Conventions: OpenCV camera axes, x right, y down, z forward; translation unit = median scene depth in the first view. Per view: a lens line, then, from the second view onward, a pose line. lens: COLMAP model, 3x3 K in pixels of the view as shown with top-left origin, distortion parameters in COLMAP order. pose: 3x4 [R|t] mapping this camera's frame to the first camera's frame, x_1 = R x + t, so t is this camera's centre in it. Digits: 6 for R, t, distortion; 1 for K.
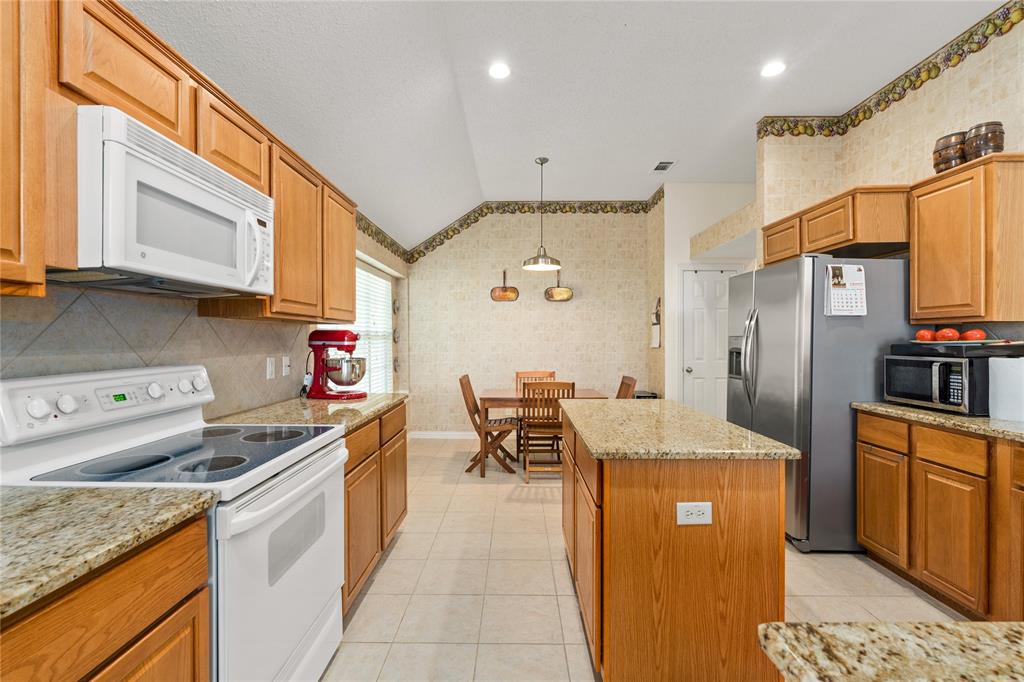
lens RADIAL K [[456.3, 0, 509.9], [0, 456.3, 340.4], [0, 0, 1]] dist [-0.001105, -0.000791]
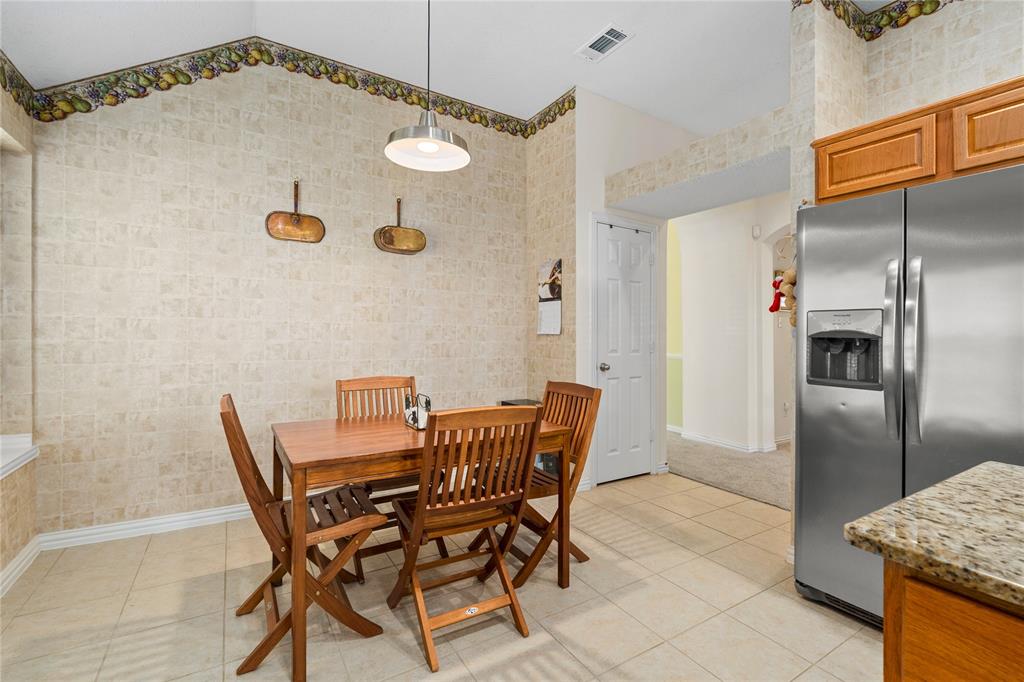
lens RADIAL K [[457.5, 0, 516.8], [0, 457.5, 337.1], [0, 0, 1]] dist [-0.001421, -0.000622]
pose [[0.841317, 0.010730, 0.540435, -0.081242], [-0.015935, 0.999861, 0.004955, 0.015962], [-0.540306, -0.012781, 0.841371, 0.434928]]
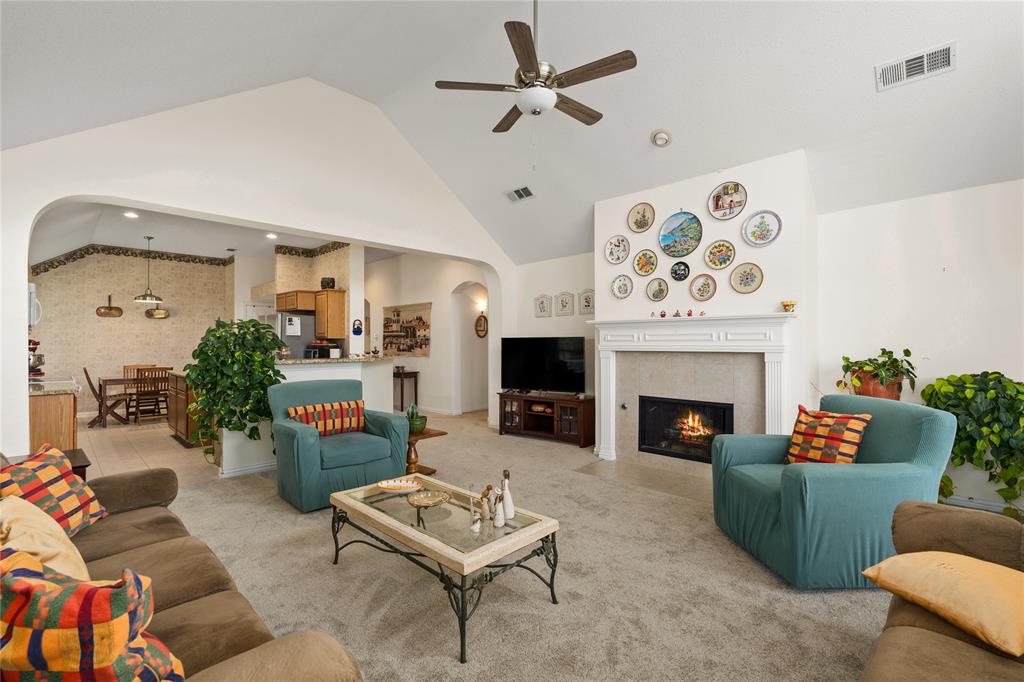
lens RADIAL K [[456.3, 0, 509.9], [0, 456.3, 340.4], [0, 0, 1]] dist [-0.001105, -0.000791]
pose [[0.698793, 0.003043, 0.715317, -0.157289], [0.002699, 0.999973, -0.006891, -0.000428], [-0.715319, 0.006746, 0.698766, -0.884285]]
